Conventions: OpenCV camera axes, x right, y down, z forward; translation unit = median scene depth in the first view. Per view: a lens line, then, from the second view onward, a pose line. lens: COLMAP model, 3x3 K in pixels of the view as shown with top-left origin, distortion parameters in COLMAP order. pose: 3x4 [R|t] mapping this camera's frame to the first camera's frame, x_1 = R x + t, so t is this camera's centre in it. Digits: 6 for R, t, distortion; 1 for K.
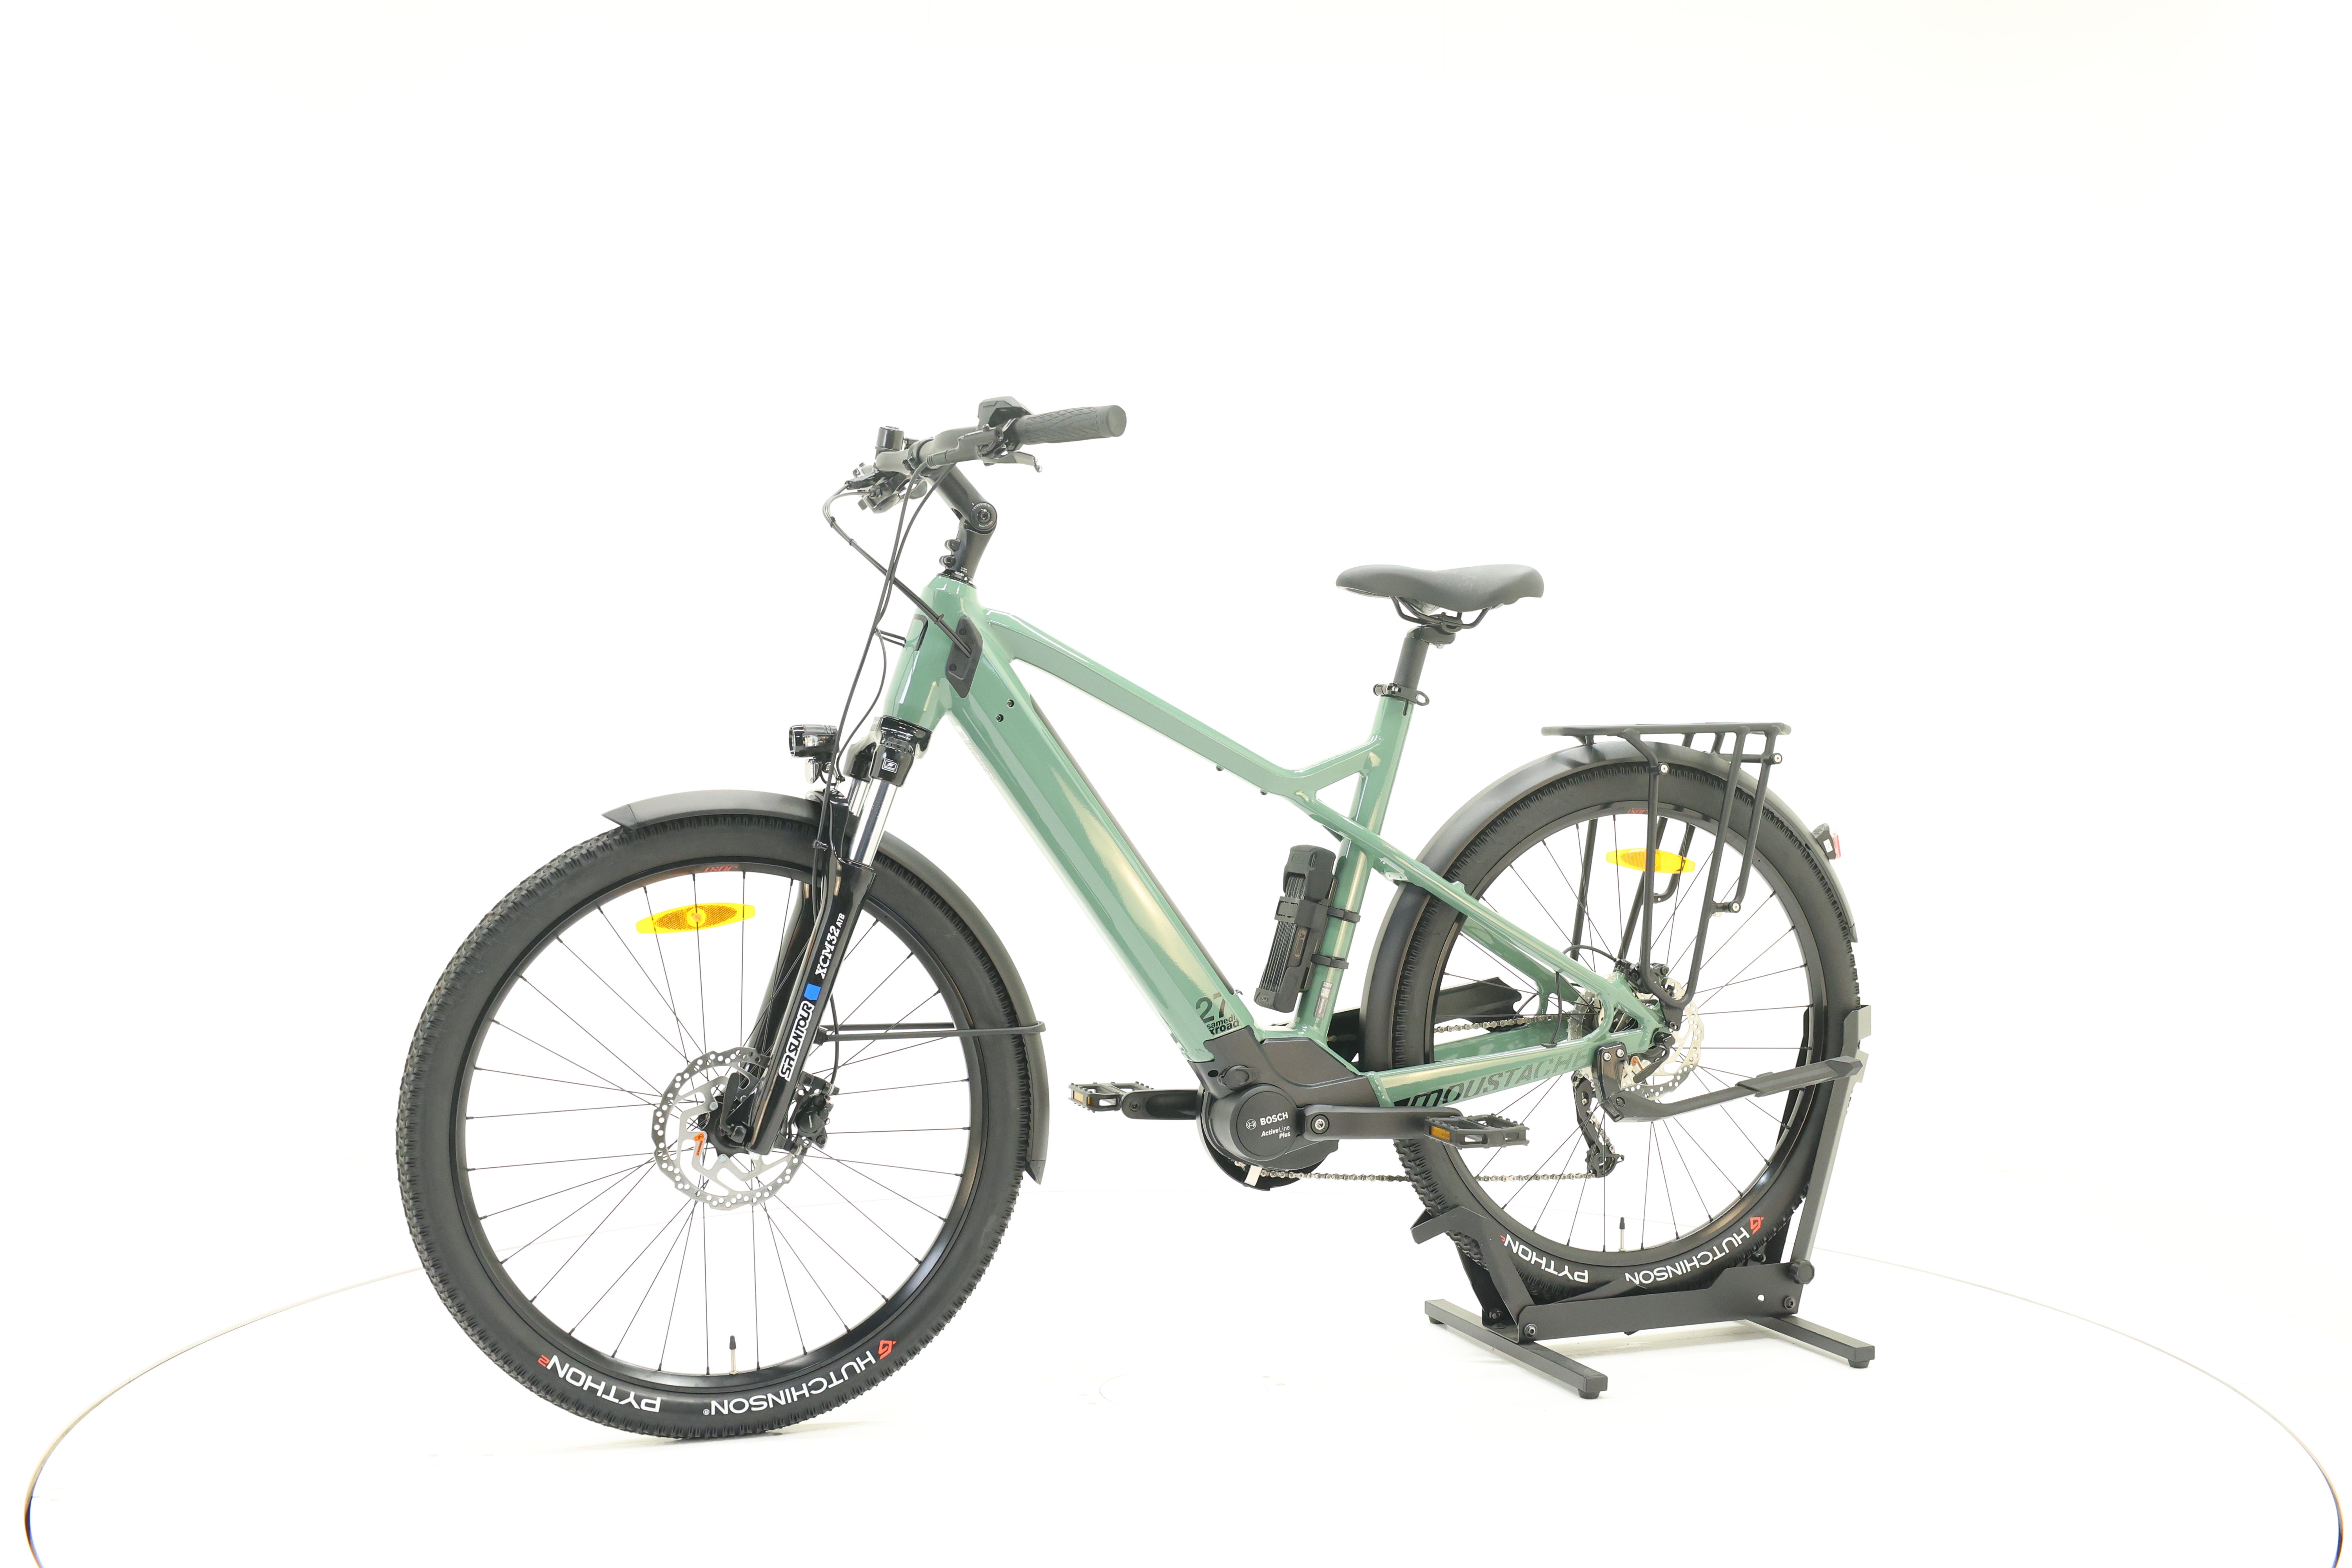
lens RADIAL K [[2495.6, 0, 1176.3], [0, 2495.6, 779.9], [0, 0, 1]] dist [-0.008849, 0.000000]
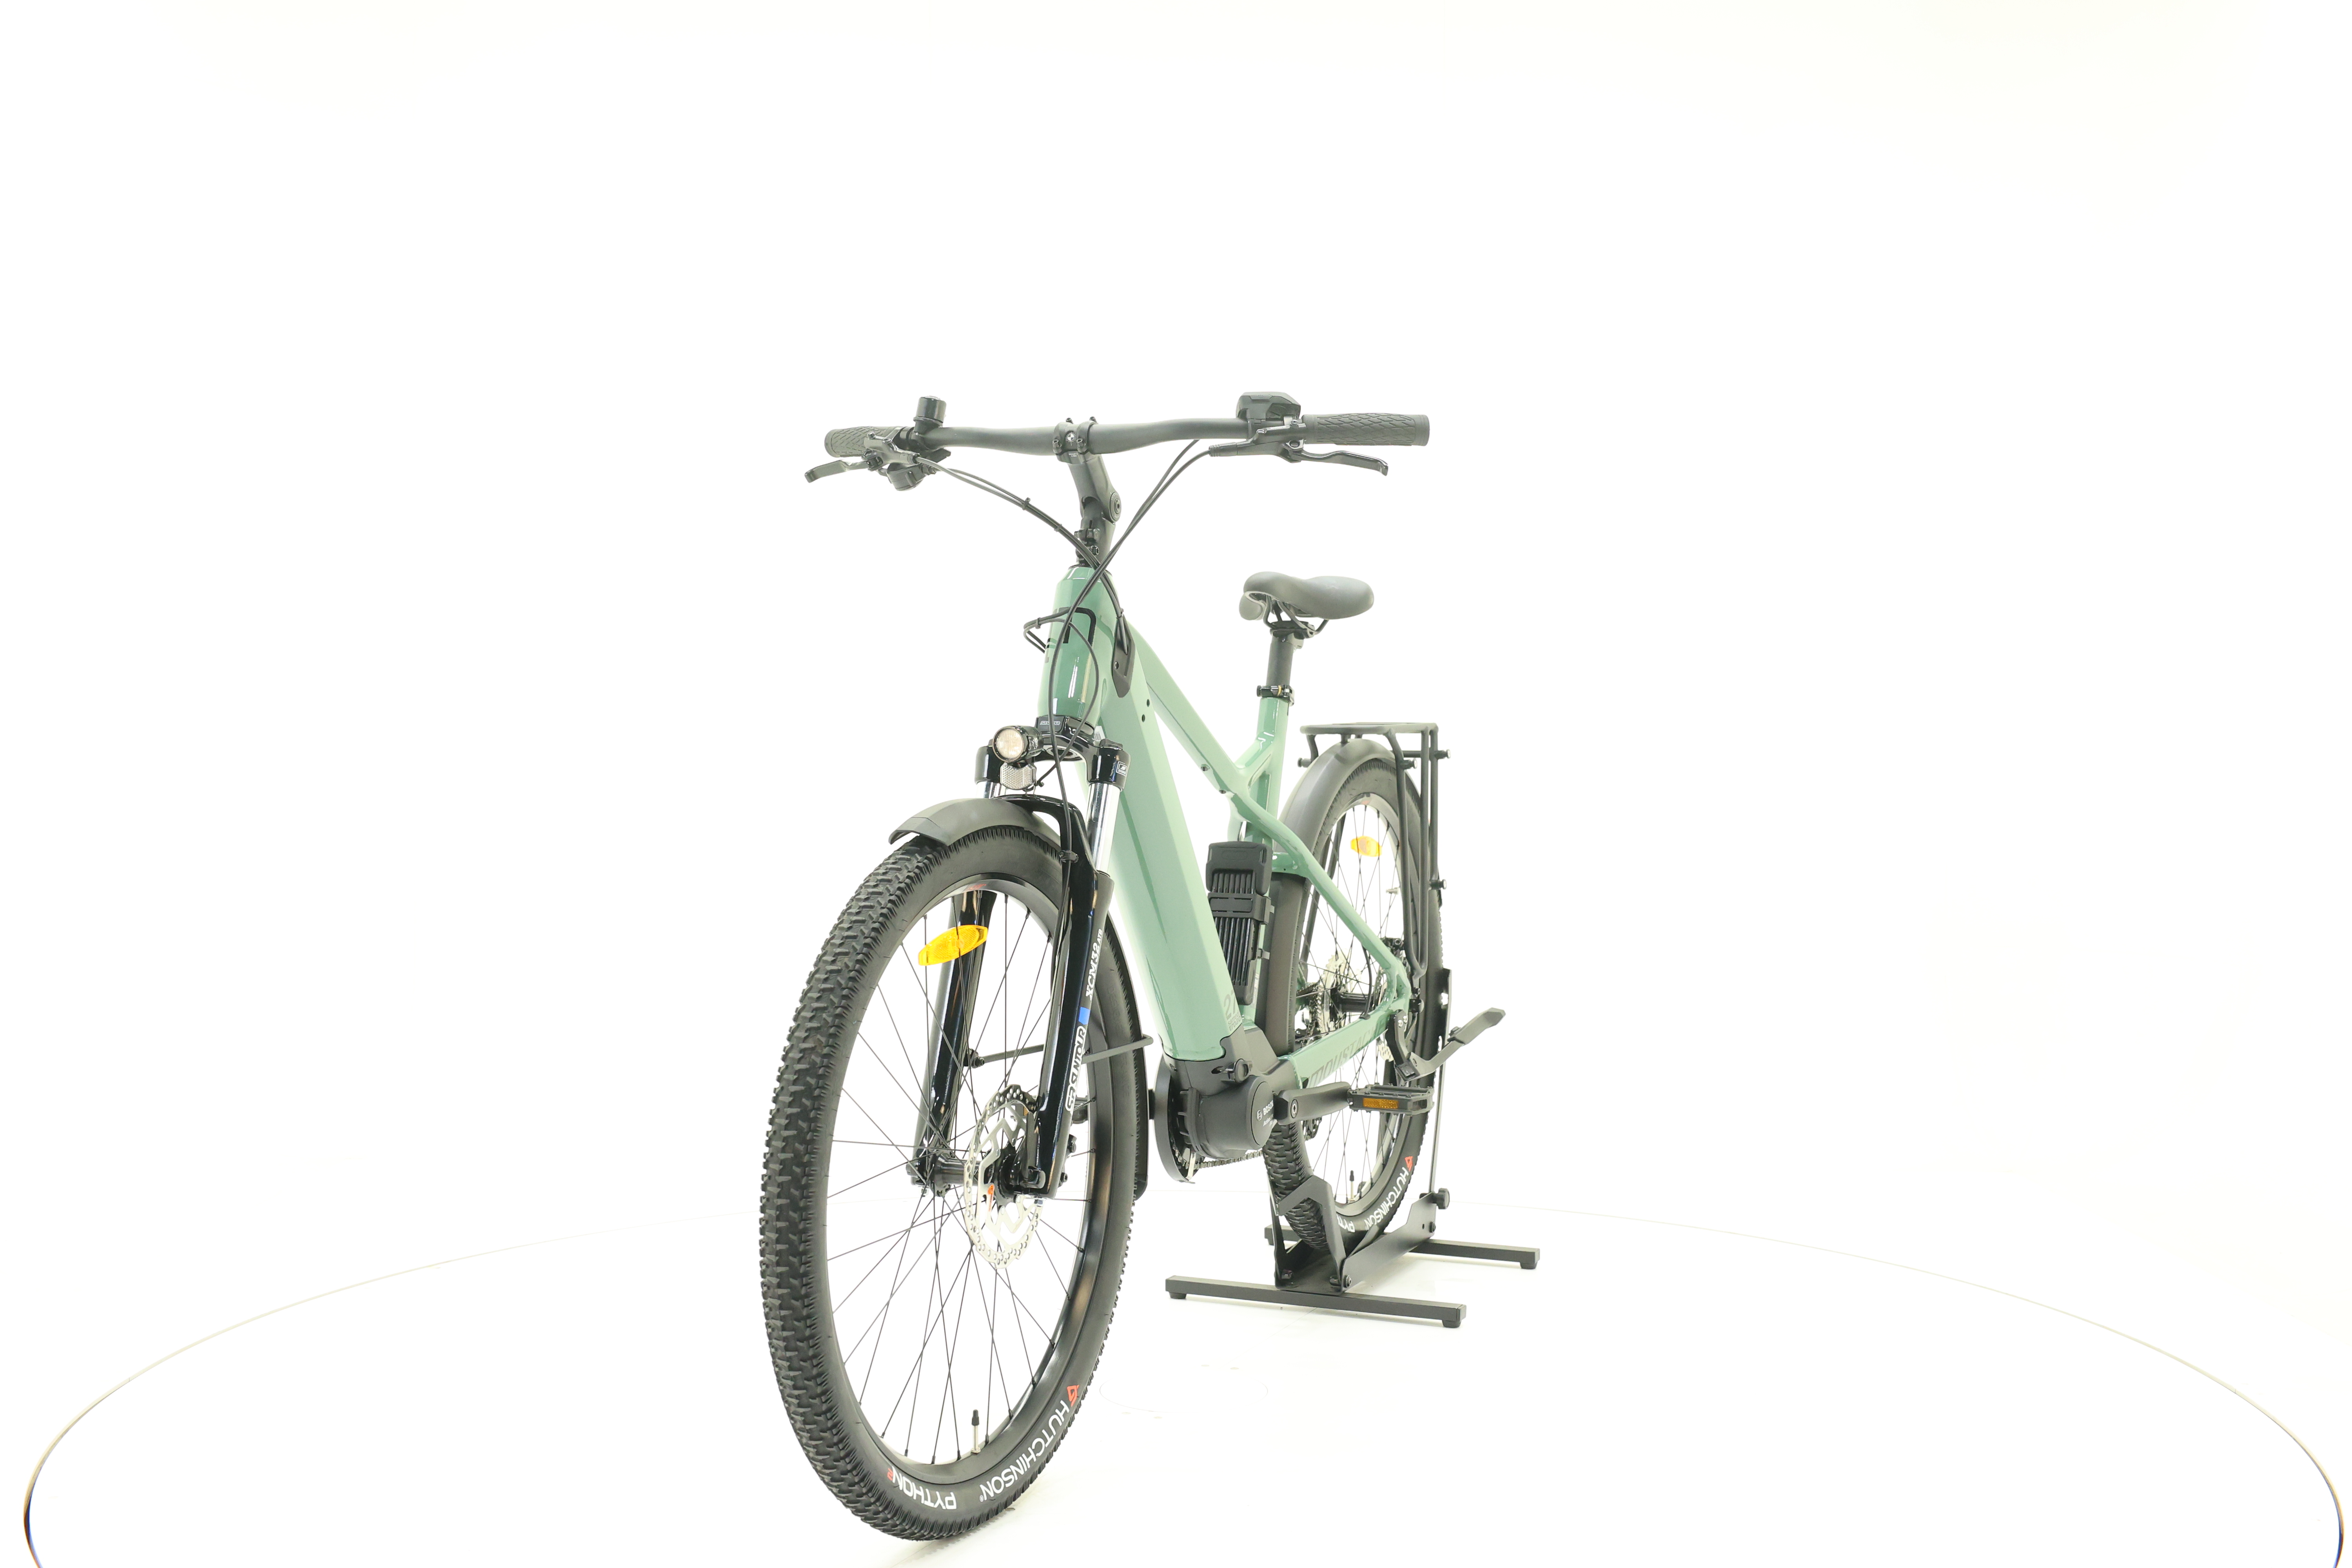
lens RADIAL K [[2495.6, 0, 1183.6], [0, 2495.6, 777.7], [0, 0, 1]] dist [-0.008849, 0.000000]
pose [[0.699363, -0.014437, 0.714620, -0.704023], [0.012548, 0.999890, 0.007920, -0.008759], [-0.714656, 0.003428, 0.699468, 0.298132]]
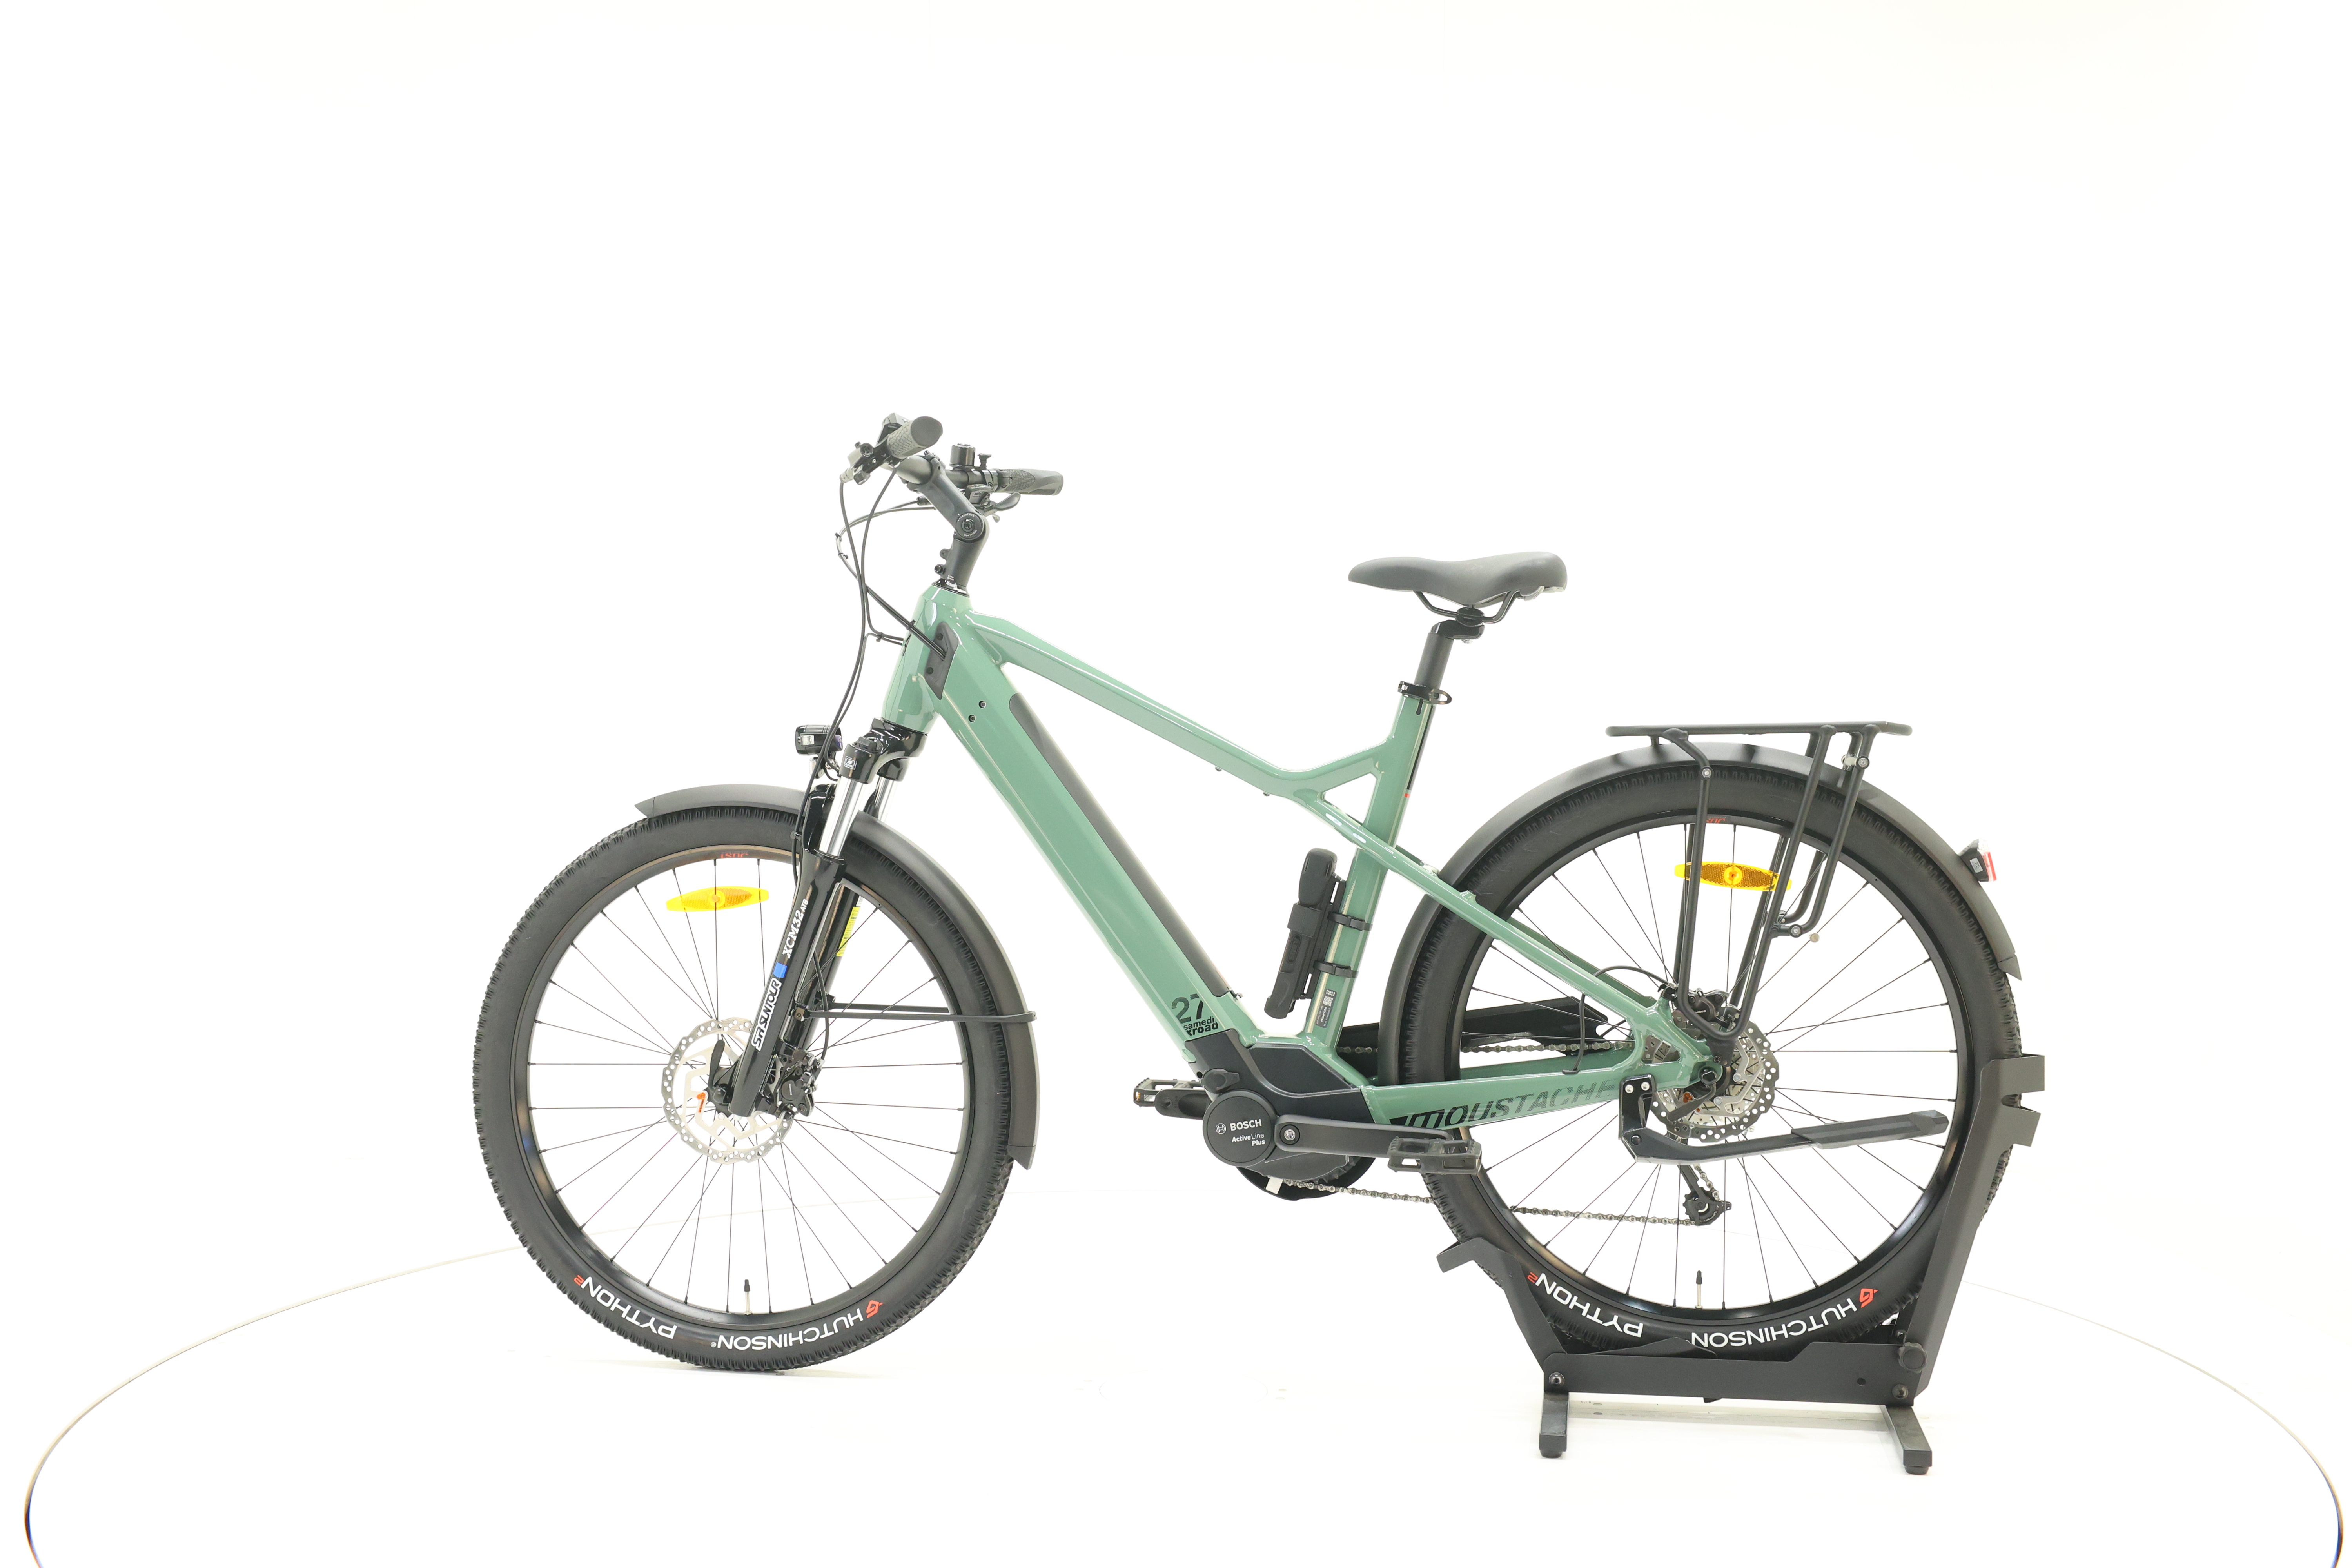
lens RADIAL K [[2495.6, 0, 1173.4], [0, 2495.6, 774.5], [0, 0, 1]] dist [-0.008849, 0.000000]
pose [[0.859769, 0.007982, -0.510621, 0.505315], [-0.010377, 0.999944, -0.001842, -0.000295], [0.510578, 0.006882, 0.859804, 0.135627]]
